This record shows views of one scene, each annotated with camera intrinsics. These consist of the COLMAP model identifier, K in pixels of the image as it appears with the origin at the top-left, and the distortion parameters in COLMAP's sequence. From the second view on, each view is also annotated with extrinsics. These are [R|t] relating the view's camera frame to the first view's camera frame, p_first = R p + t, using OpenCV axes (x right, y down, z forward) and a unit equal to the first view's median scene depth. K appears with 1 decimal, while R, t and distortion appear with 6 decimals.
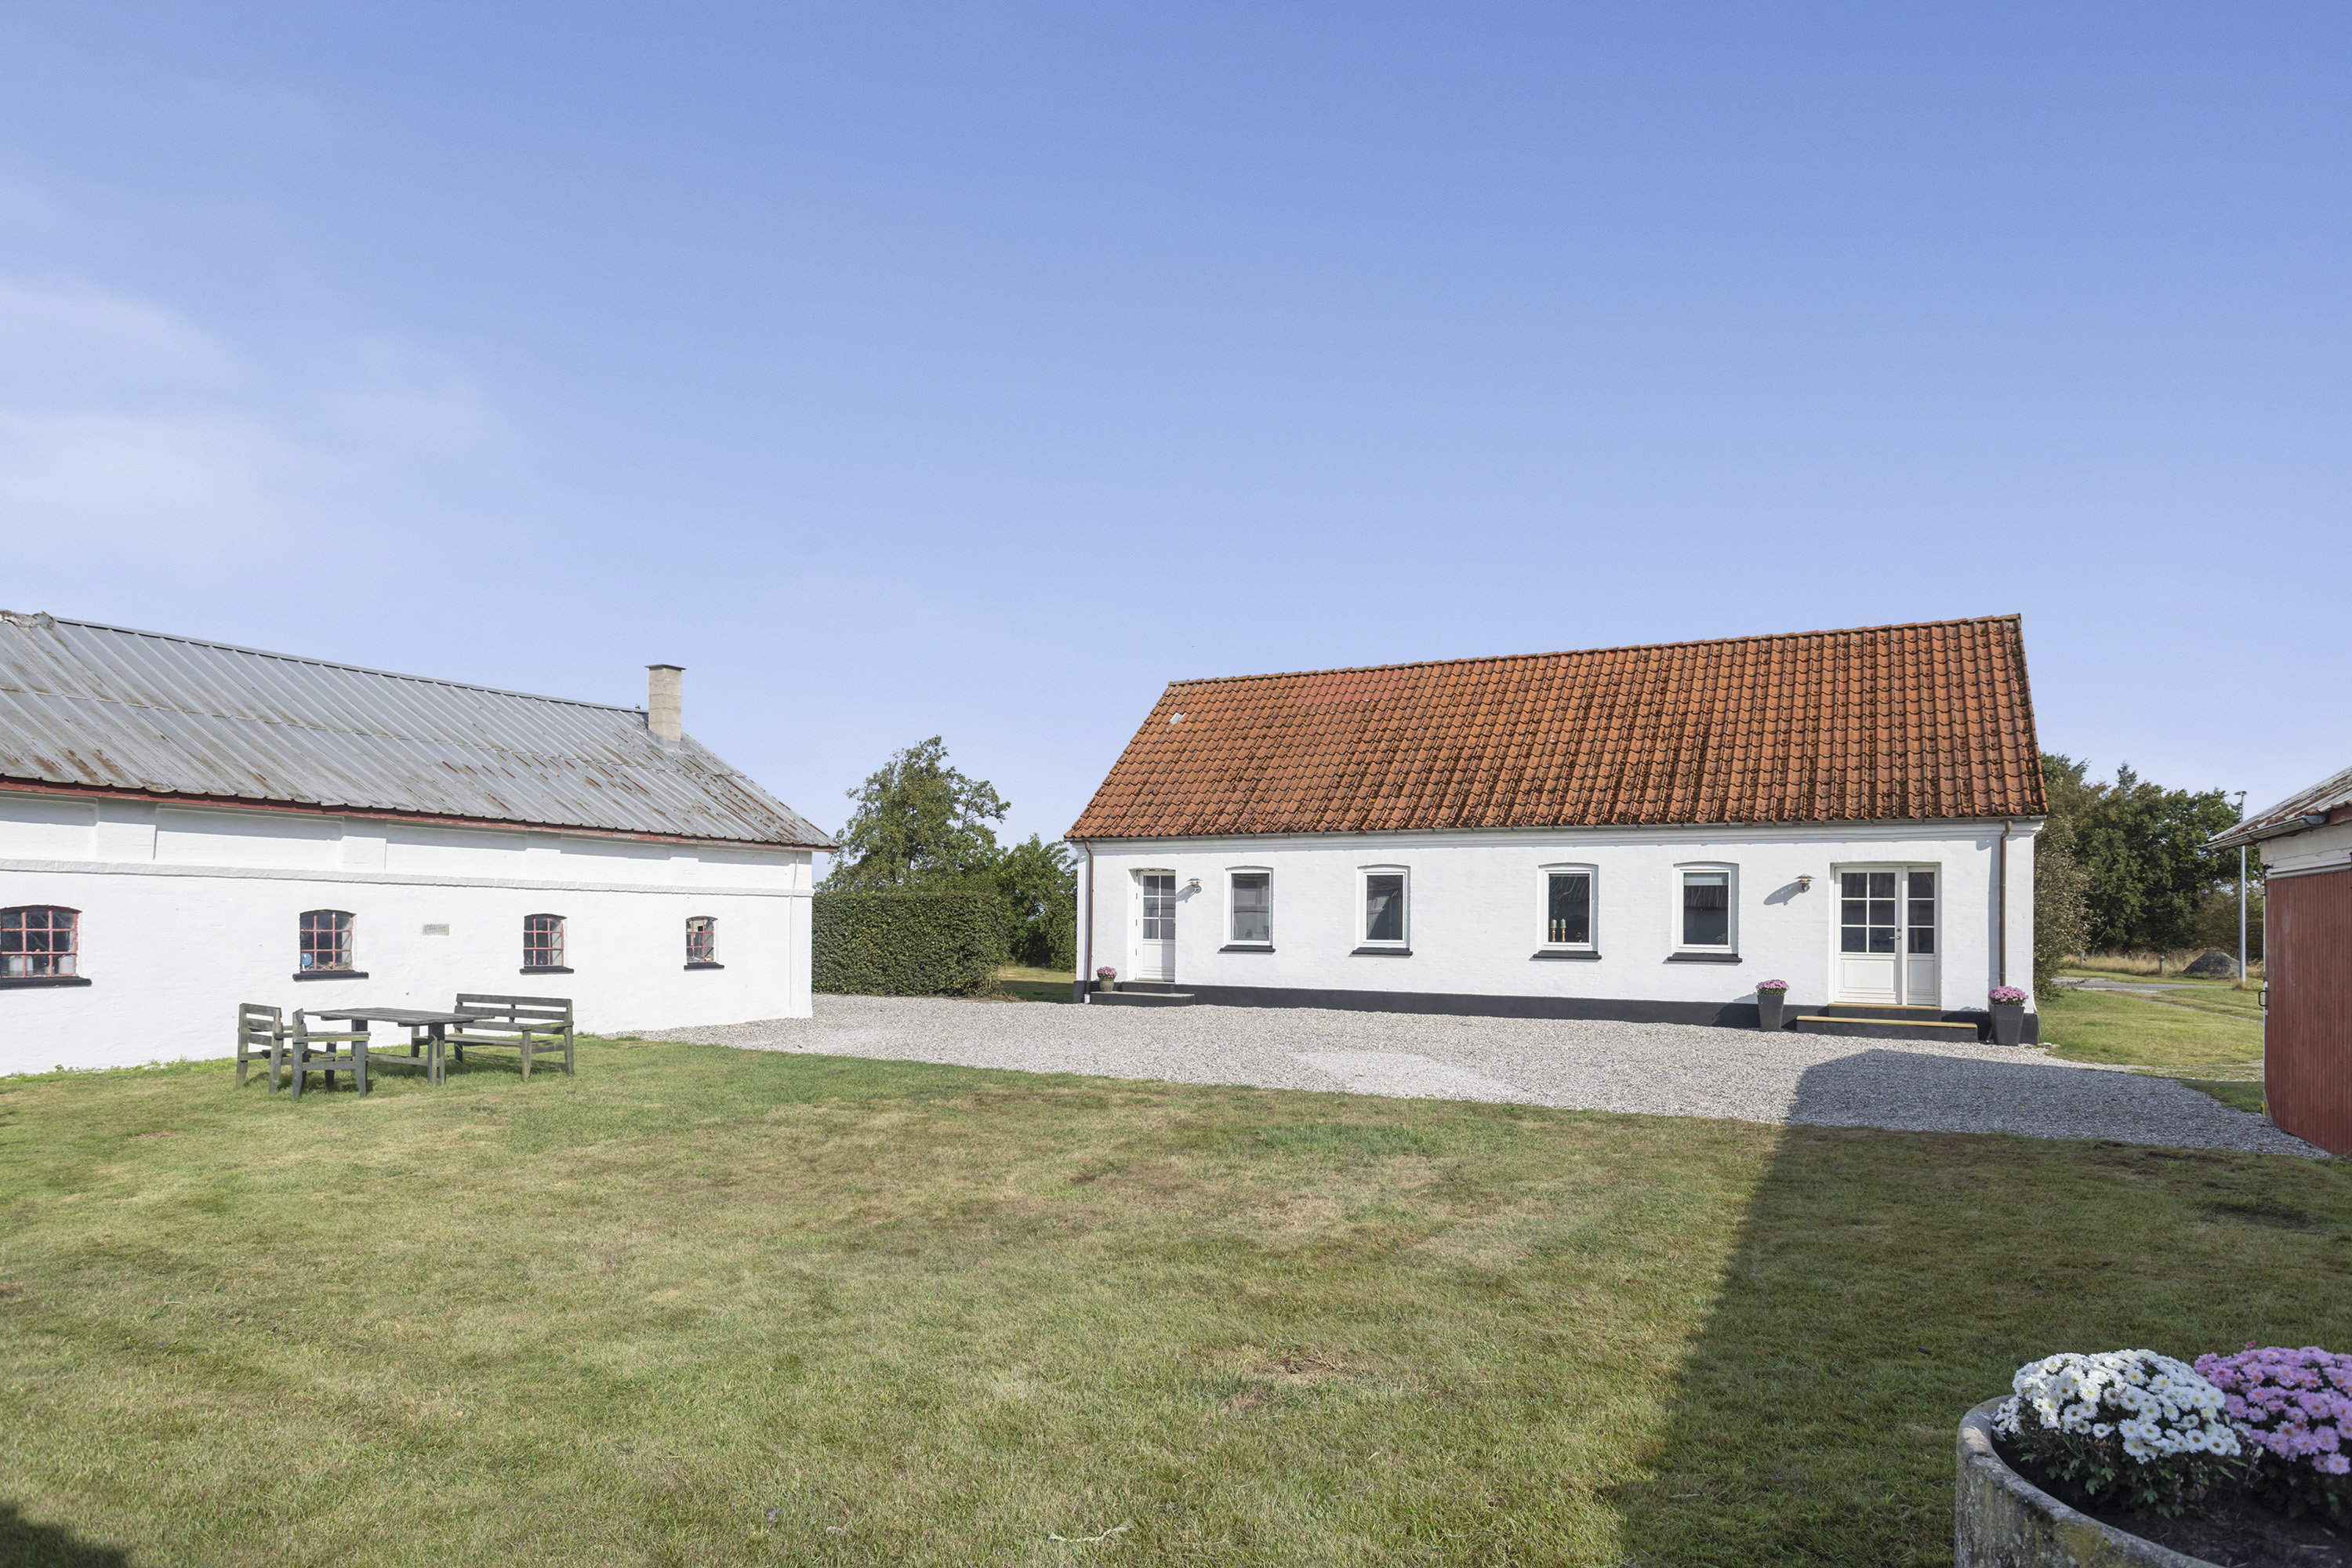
lens RADIAL K [[1325.2, 0, 1171.2], [0, 1325.2, 921.1], [0, 0, 1]] dist [0.004919, 0.000653]
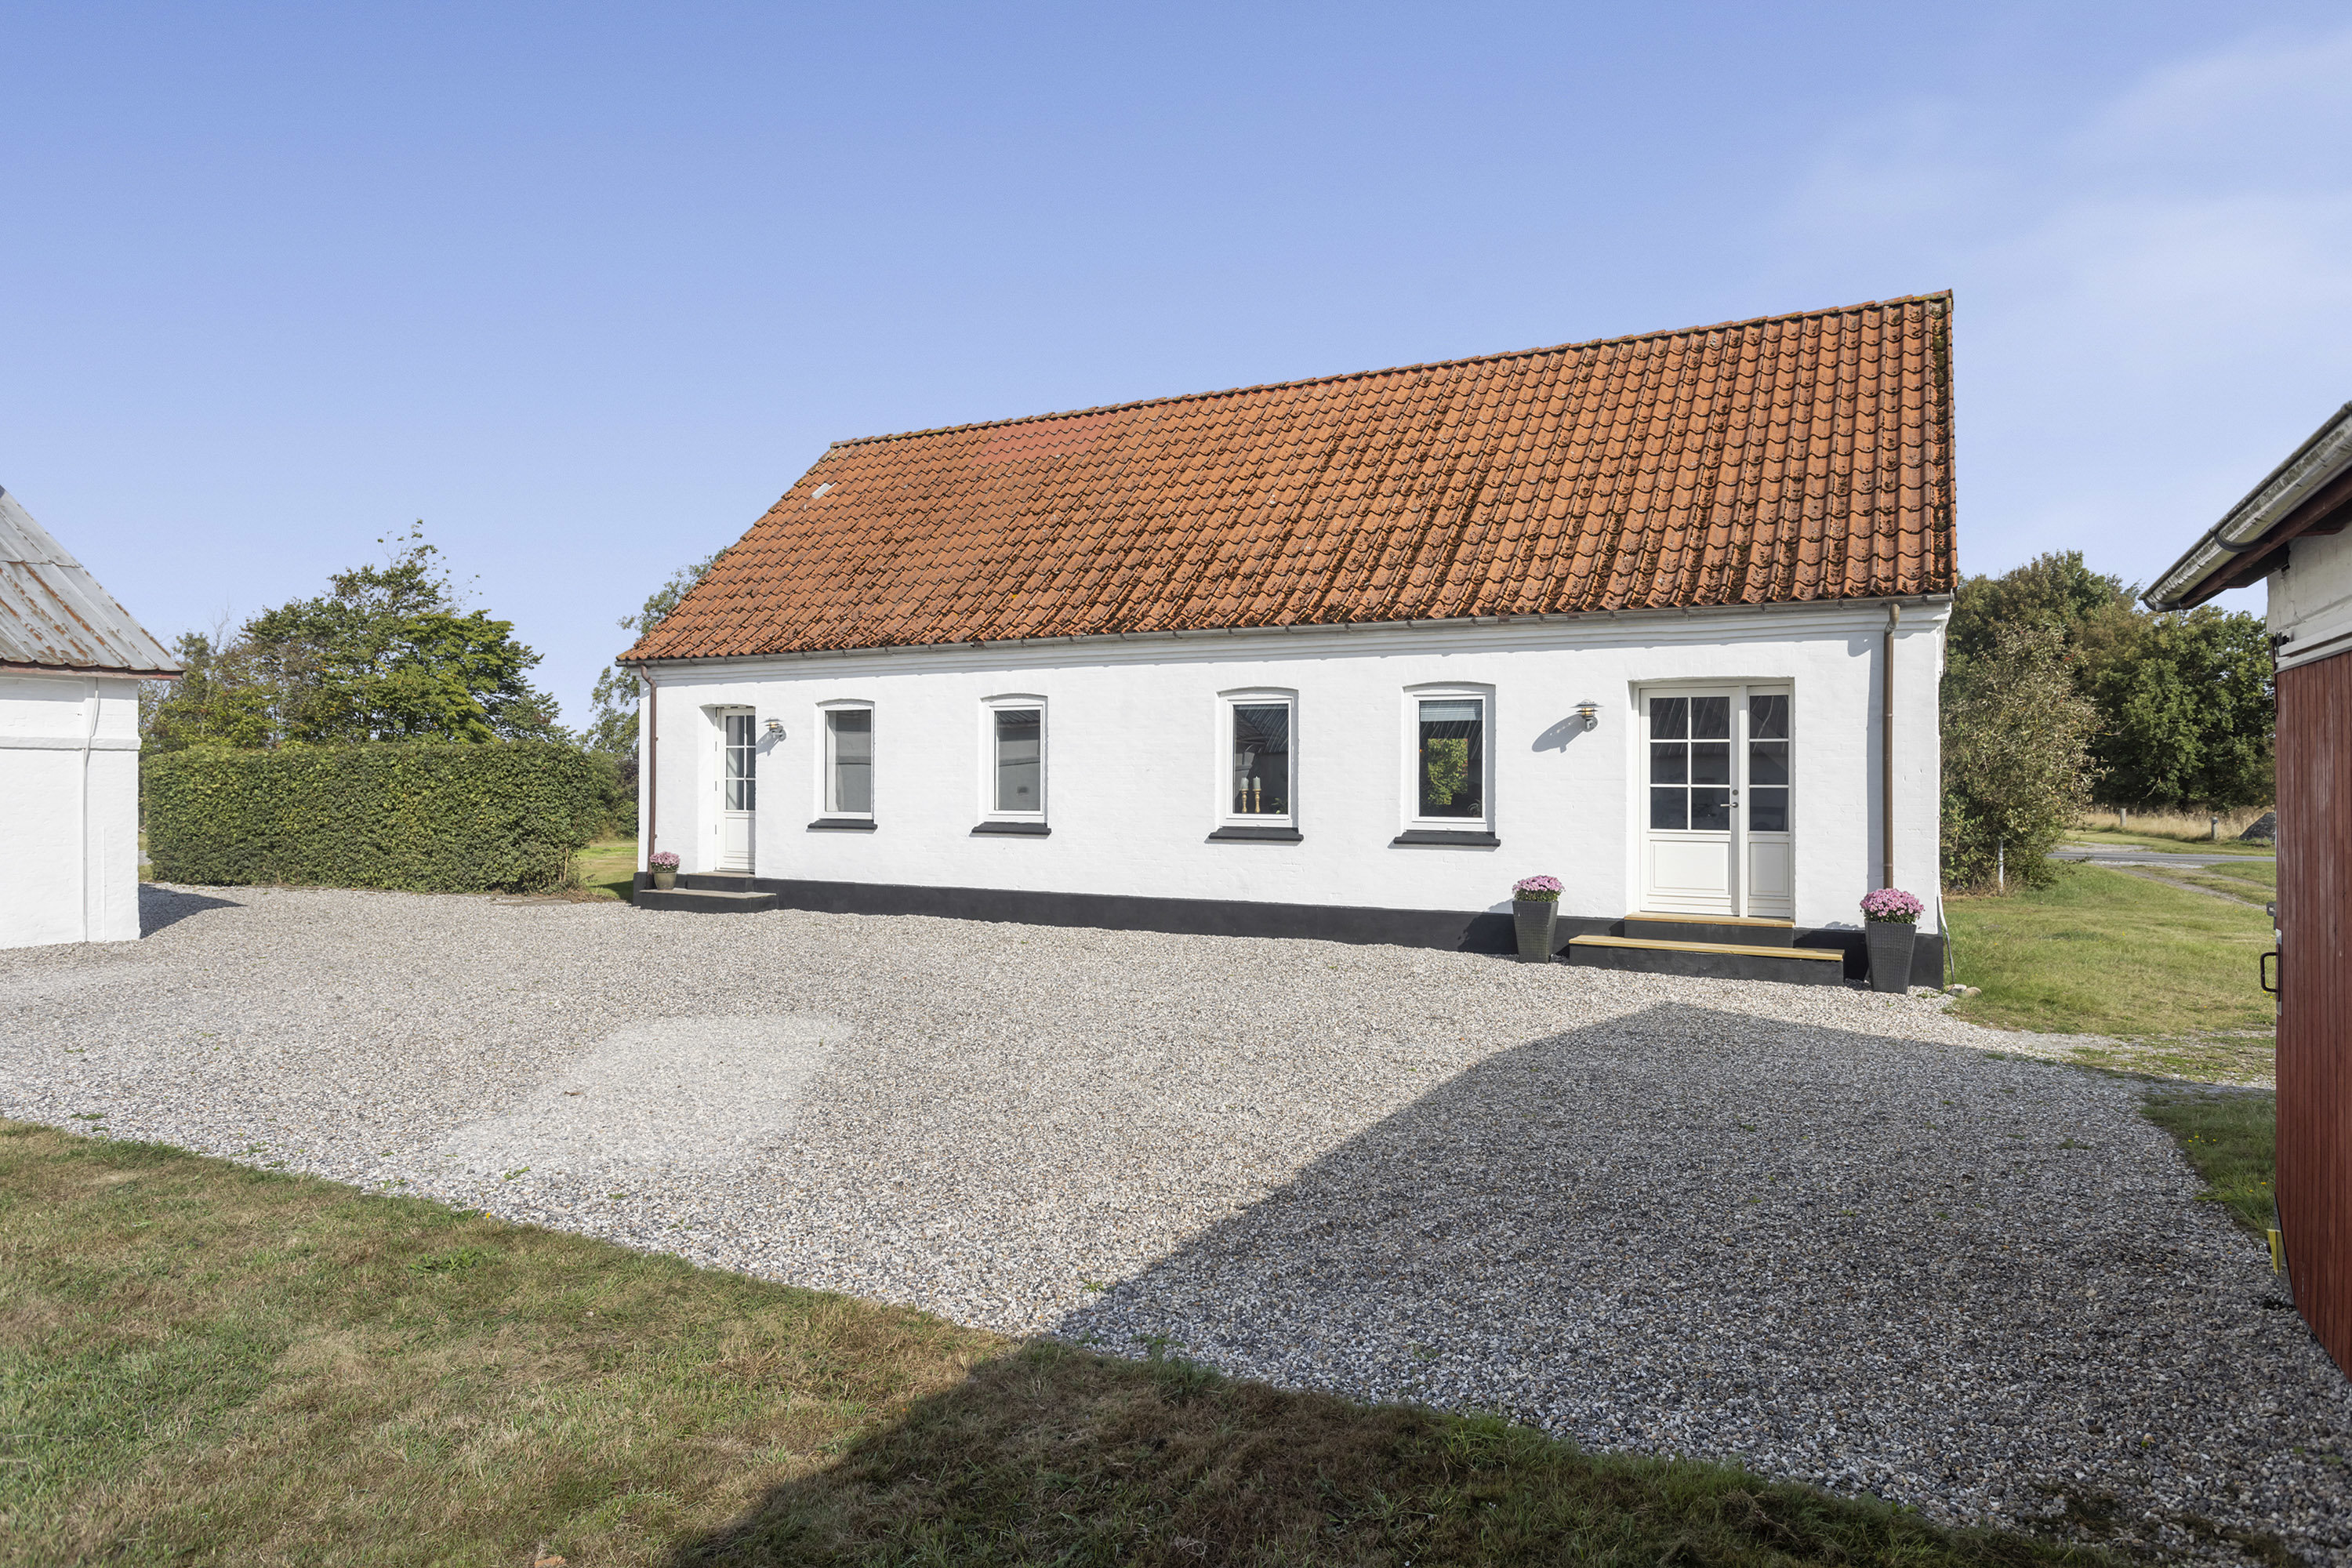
lens RADIAL K [[1555.6, 0, 1176.0], [0, 1555.6, 784.0], [0, 0, 1]] dist [-0.001989, 0.002348]
pose [[0.999076, -0.007024, 0.042396, 0.237153], [0.006892, 0.999971, 0.003259, -0.000937], [-0.042418, -0.002964, 0.999096, 0.274748]]
